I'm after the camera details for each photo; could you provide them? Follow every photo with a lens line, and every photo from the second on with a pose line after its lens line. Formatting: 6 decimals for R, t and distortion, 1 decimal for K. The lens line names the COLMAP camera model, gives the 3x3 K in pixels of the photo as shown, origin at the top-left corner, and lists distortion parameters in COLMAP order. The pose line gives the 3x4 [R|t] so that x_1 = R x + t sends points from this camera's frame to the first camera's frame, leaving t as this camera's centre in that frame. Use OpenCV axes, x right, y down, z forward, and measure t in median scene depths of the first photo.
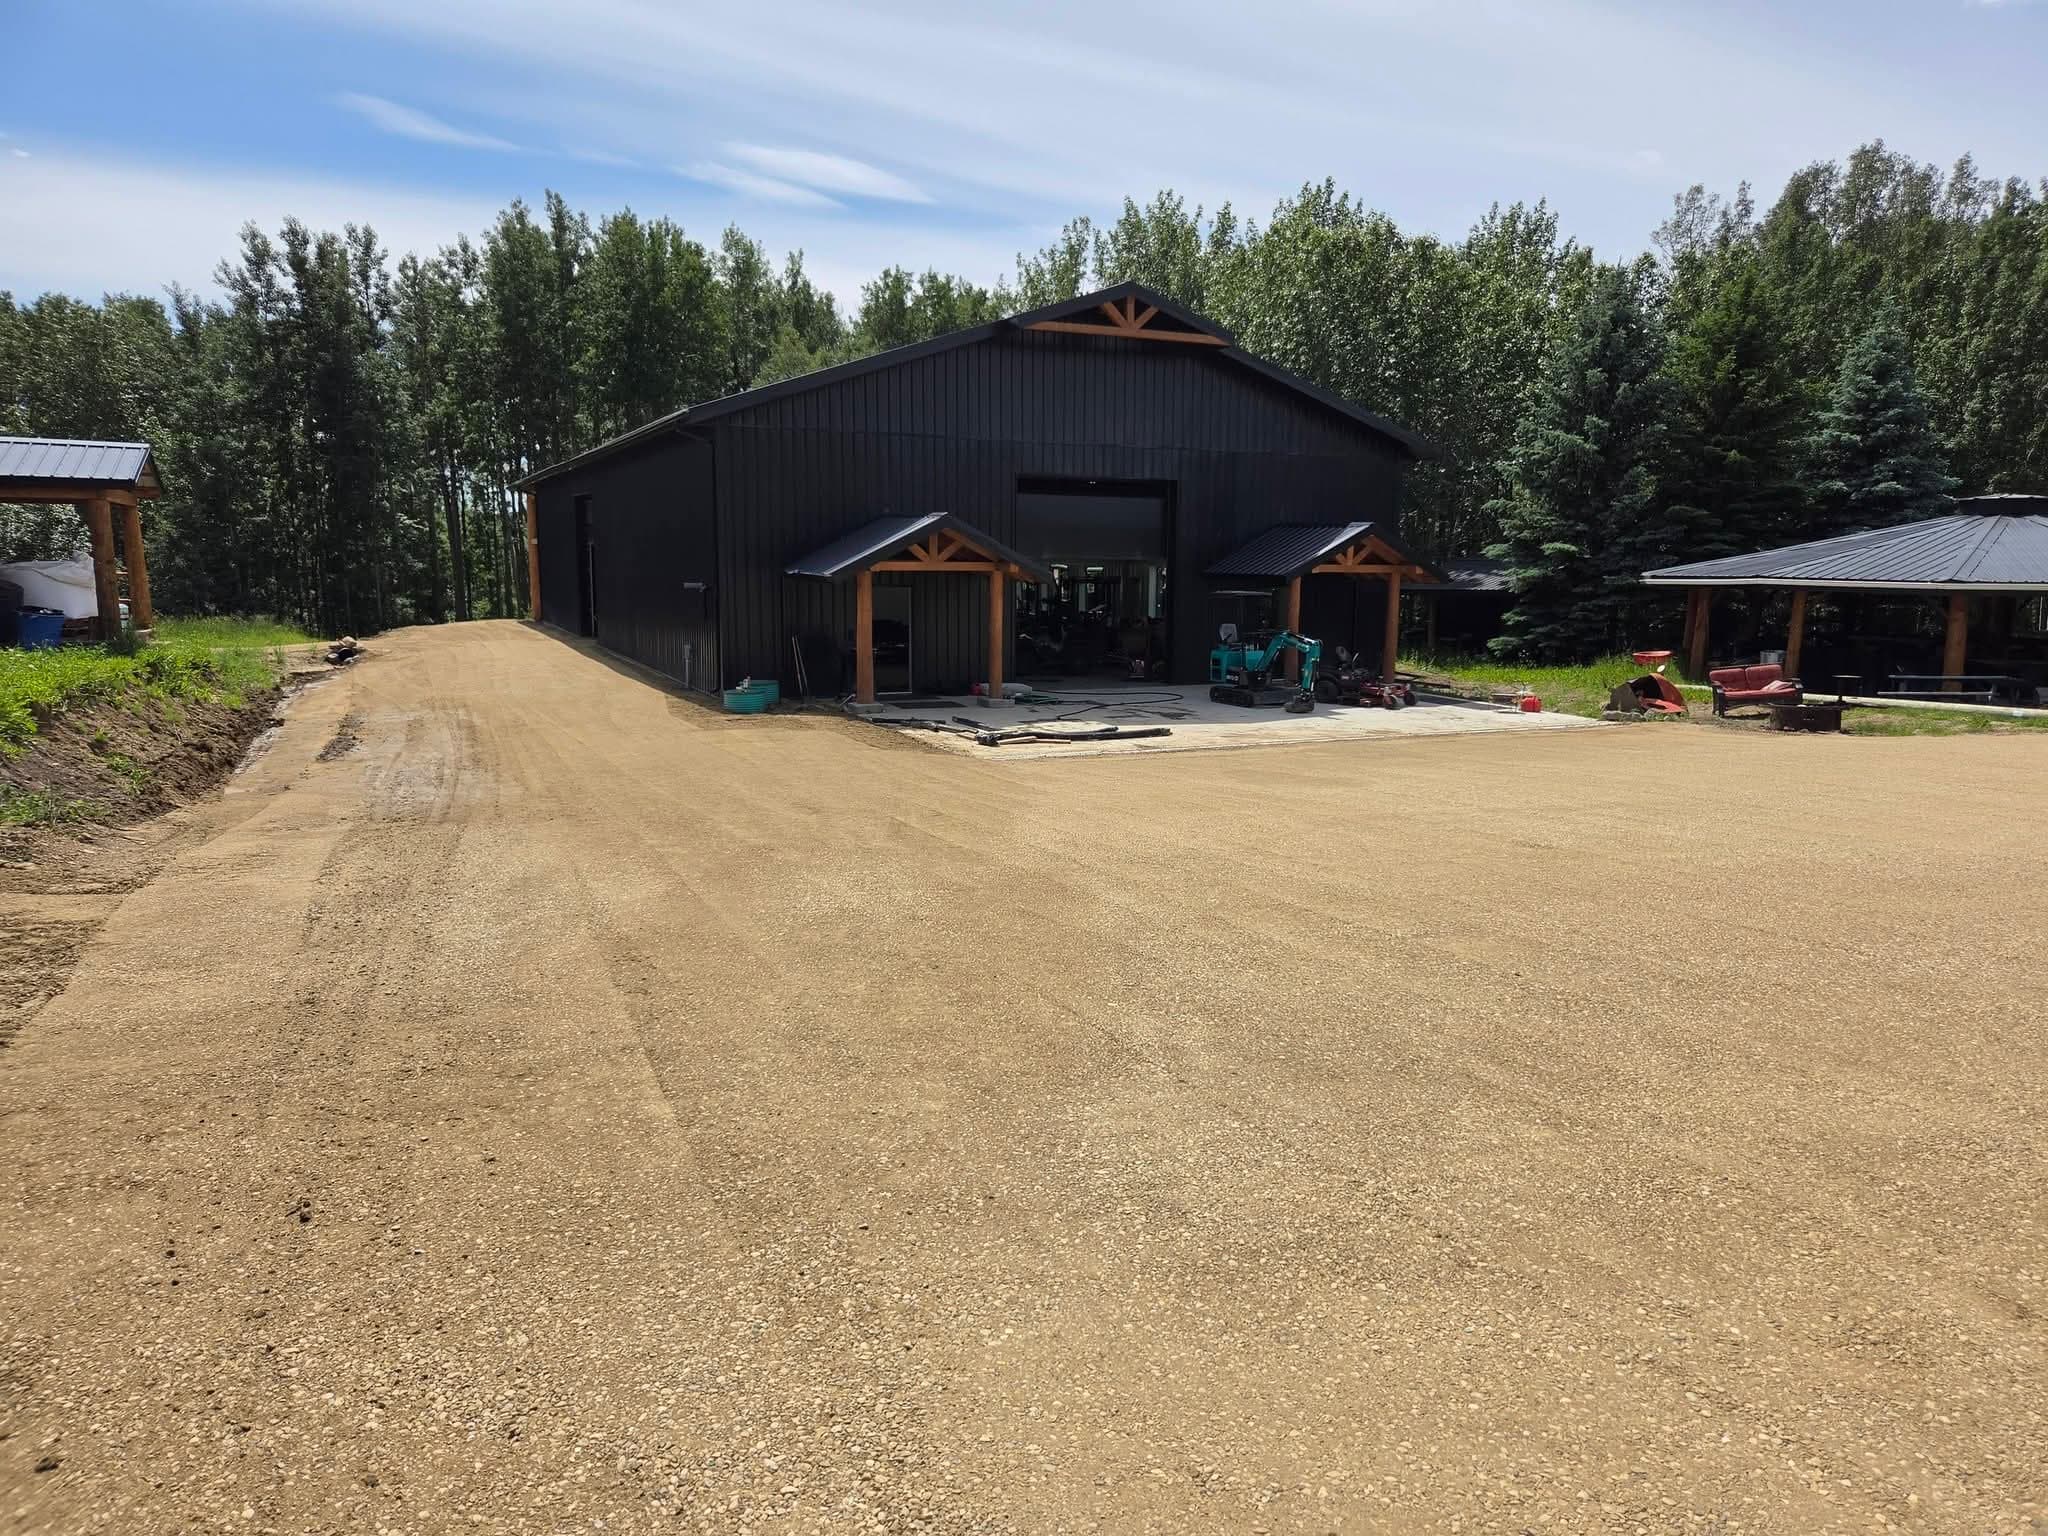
lens RADIAL K [[1593.2, 0, 1024.0], [0, 1593.2, 768.0], [0, 0, 1]] dist [-0.000068, -0.075890]
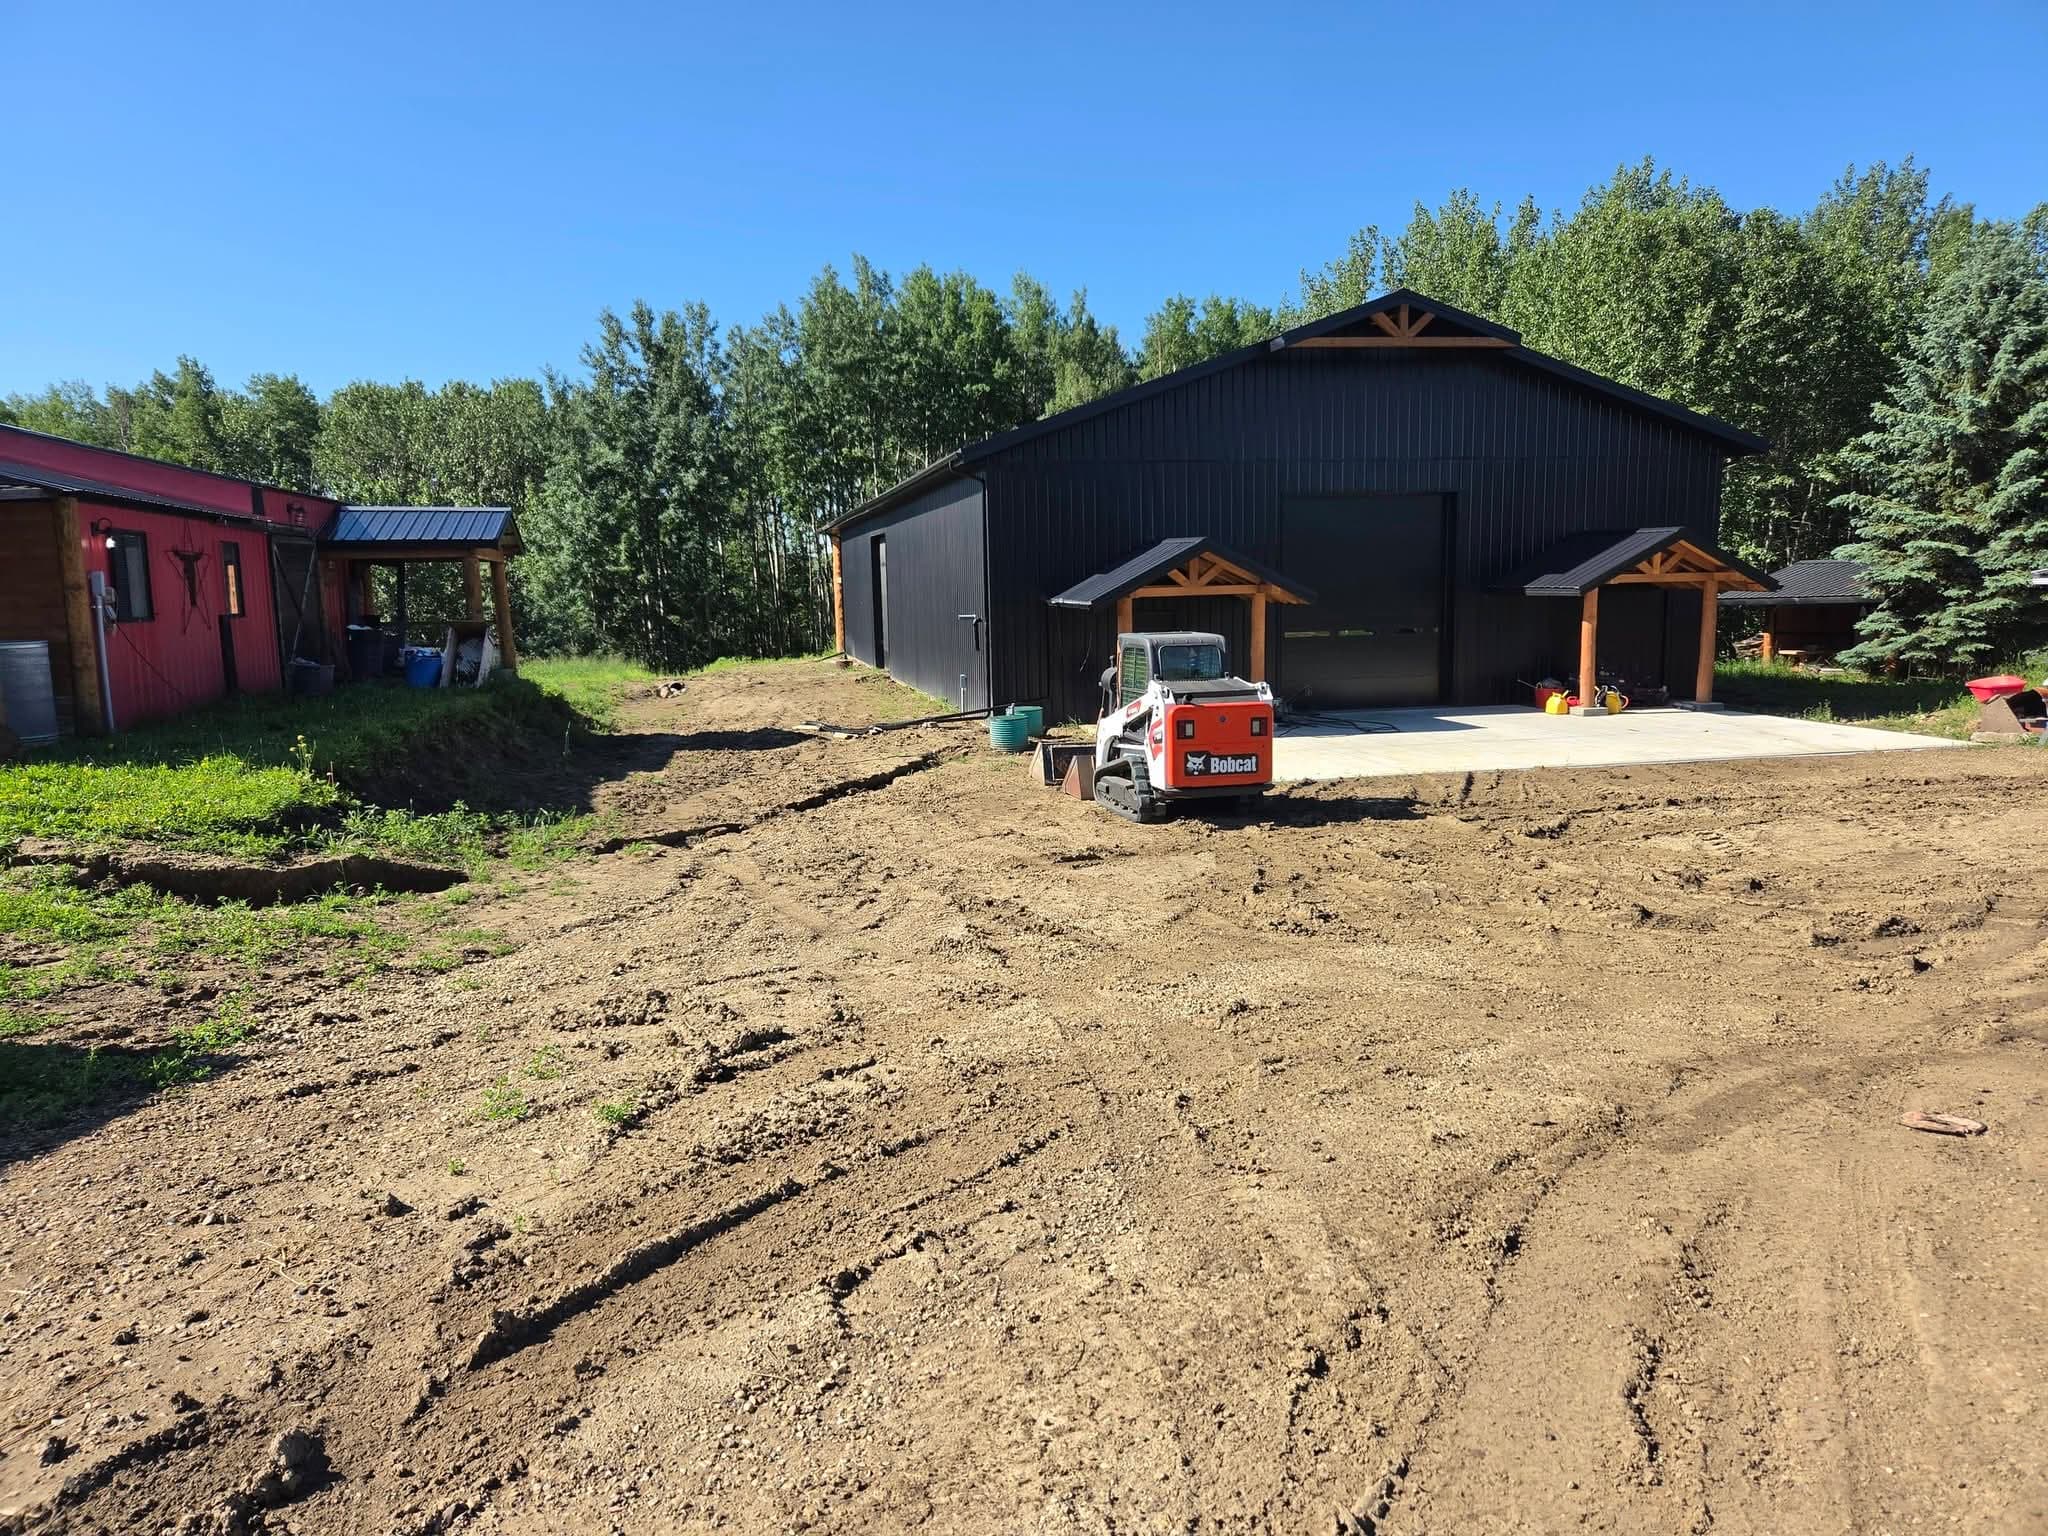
lens RADIAL K [[1593.2, 0, 1024.0], [0, 1593.2, 768.0], [0, 0, 1]] dist [-0.000068, -0.075890]
pose [[0.946799, 0.001718, -0.321821, 0.155422], [-0.006306, 0.999893, -0.013214, -0.001216], [0.321764, 0.014540, 0.946708, 0.018049]]
